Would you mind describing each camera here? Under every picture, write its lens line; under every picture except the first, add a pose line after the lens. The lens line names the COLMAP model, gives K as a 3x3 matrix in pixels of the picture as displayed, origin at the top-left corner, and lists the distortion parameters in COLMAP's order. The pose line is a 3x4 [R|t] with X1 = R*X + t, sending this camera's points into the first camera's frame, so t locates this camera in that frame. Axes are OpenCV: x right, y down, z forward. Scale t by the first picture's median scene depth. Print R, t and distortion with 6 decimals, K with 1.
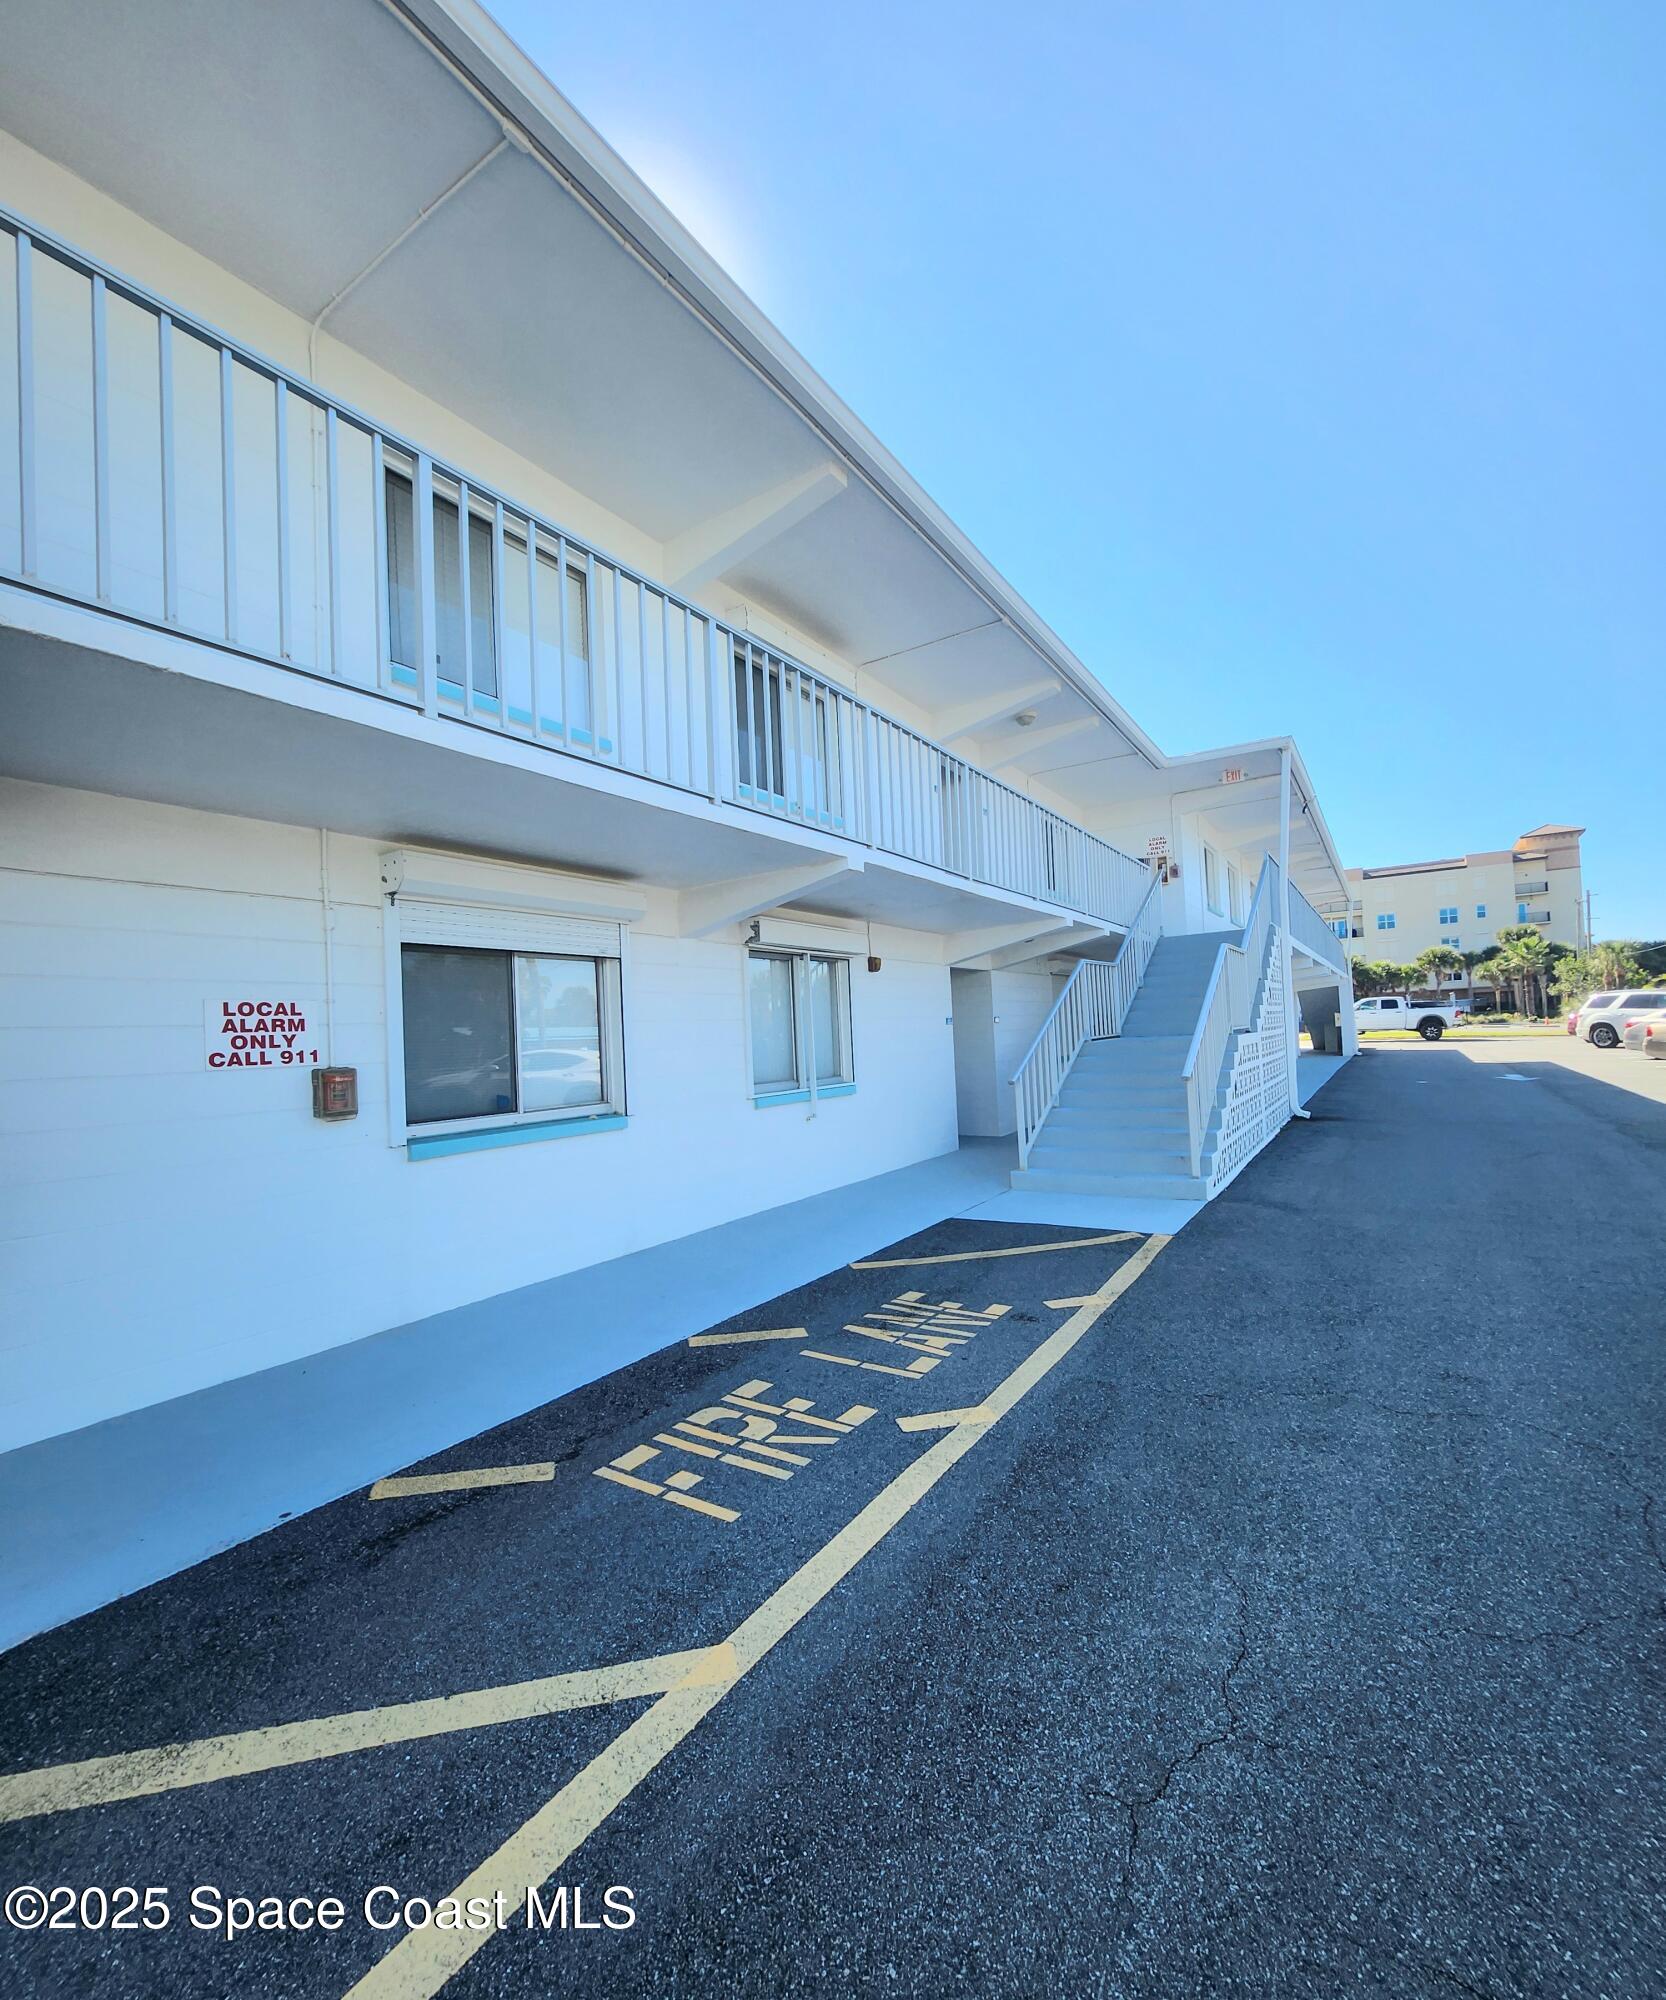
lens RADIAL K [[880.4, 0, 839.6], [0, 880.4, 990.0], [0, 0, 1]] dist [0.018306, -0.000109]
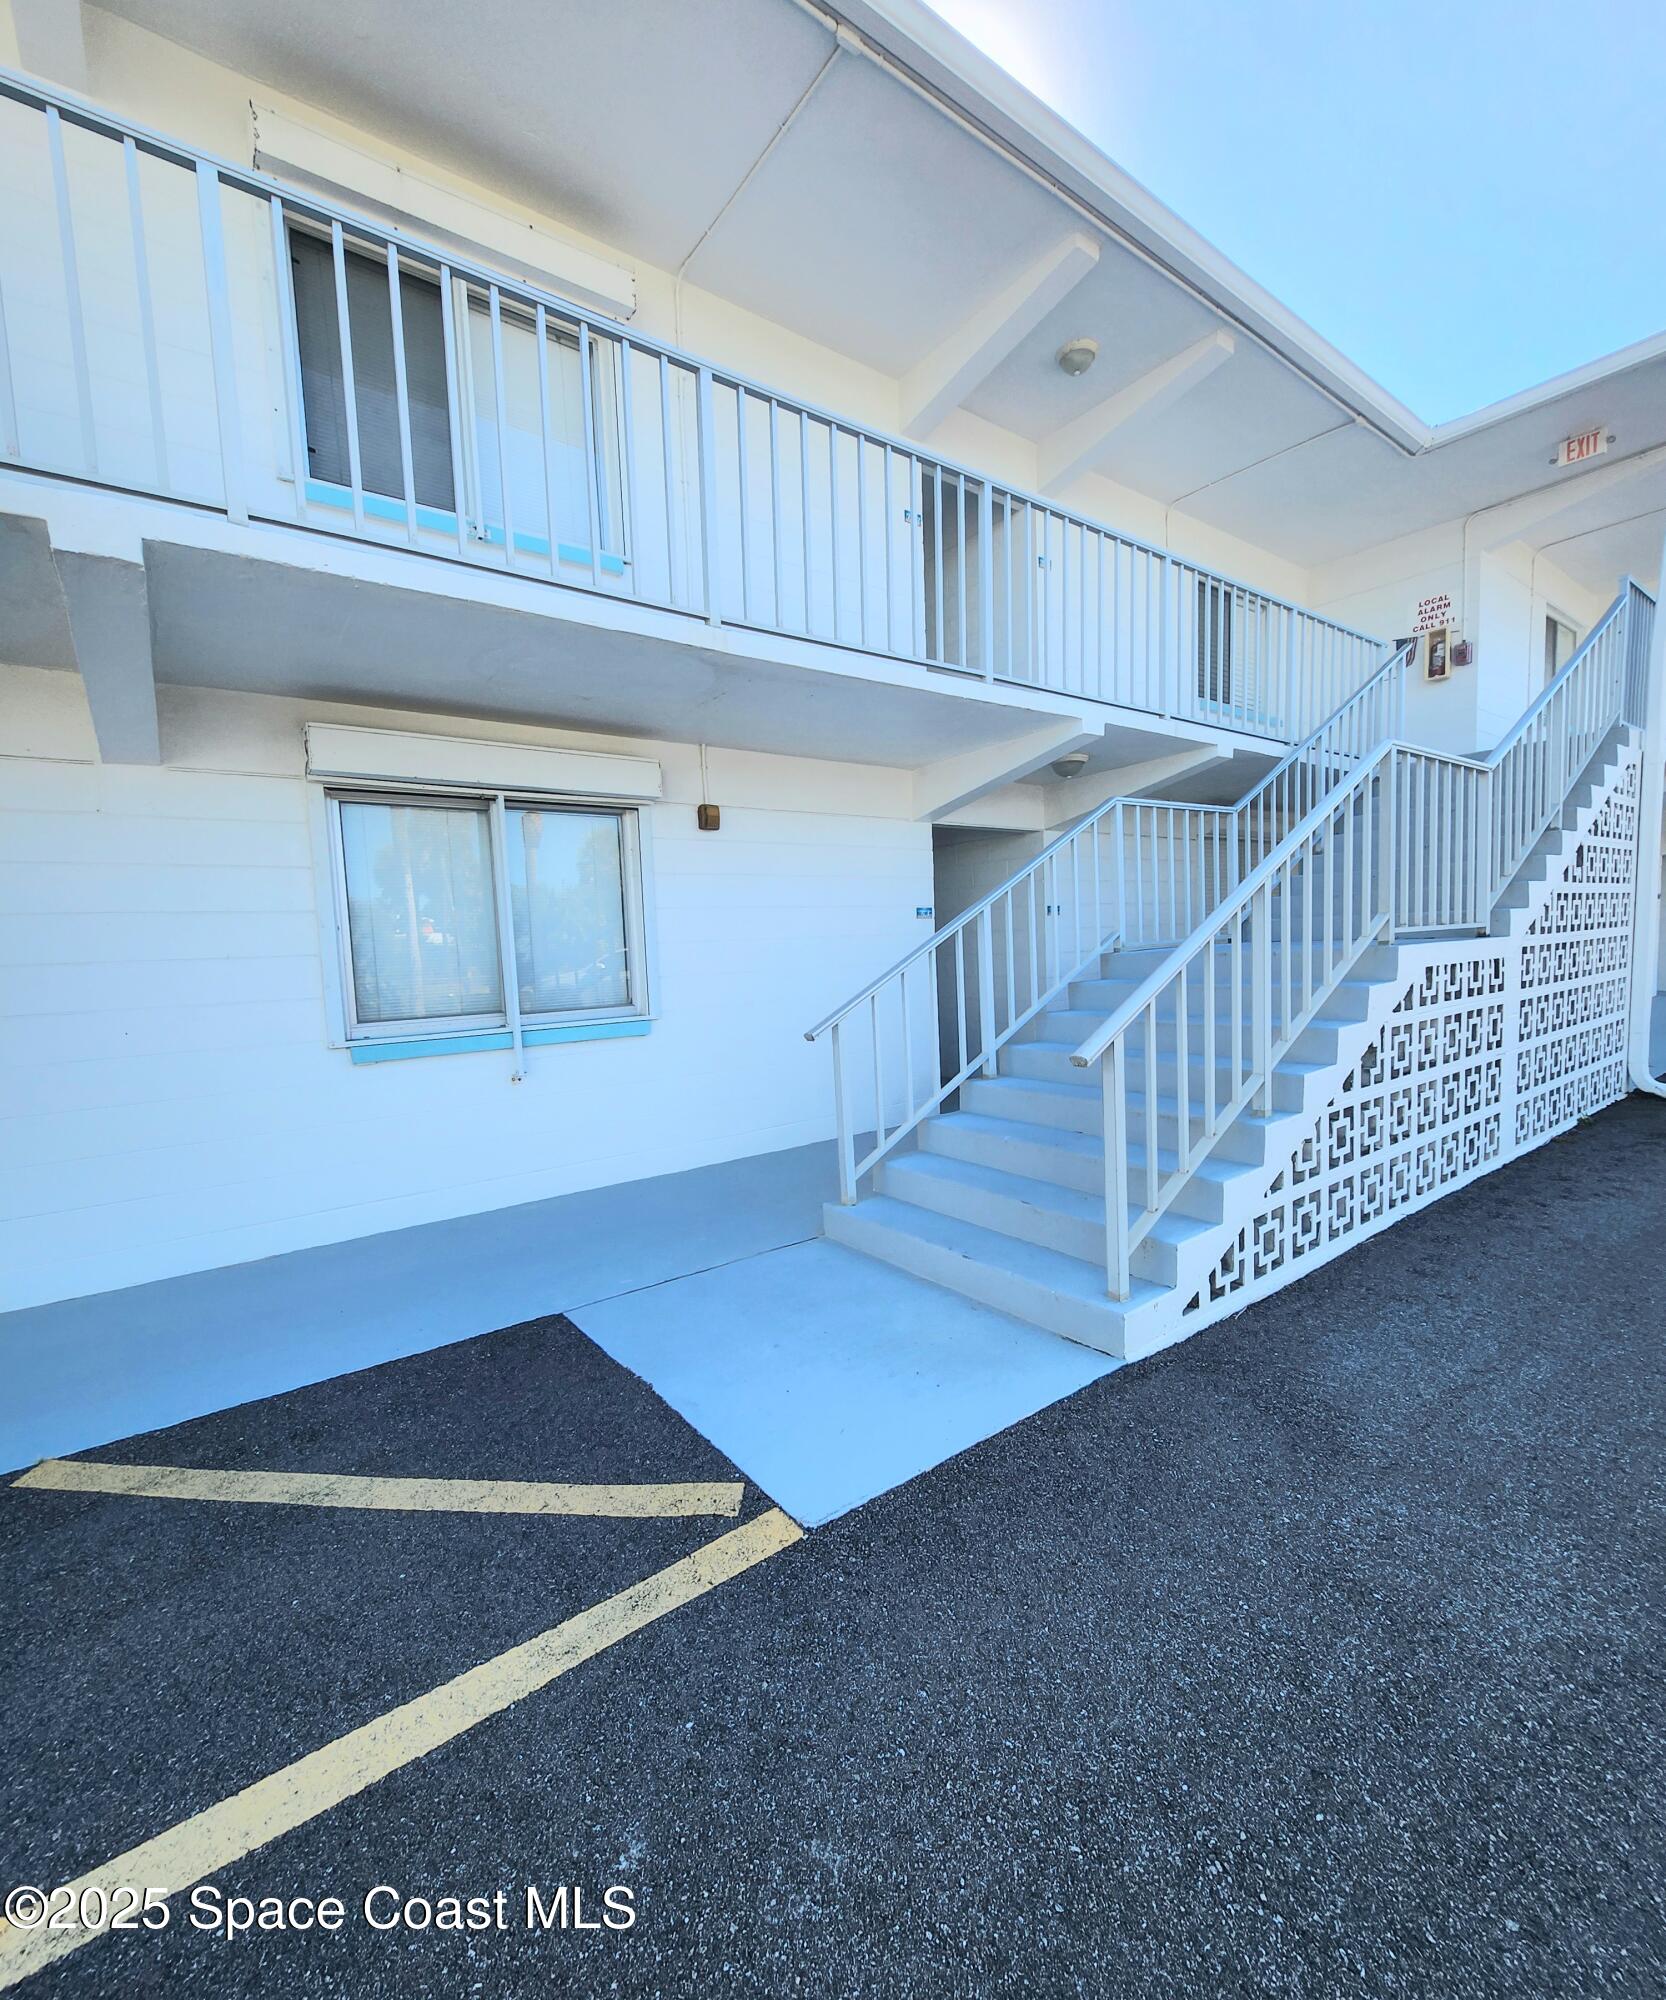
lens RADIAL K [[865.2, 0, 833.0], [0, 865.2, 1000.0], [0, 0, 1]] dist [0.012565, -0.000588]
pose [[0.935461, 0.027693, -0.352343, 0.274884], [0.017694, 0.992006, 0.124947, 0.018052], [0.352986, -0.123117, 0.927493, 0.396212]]
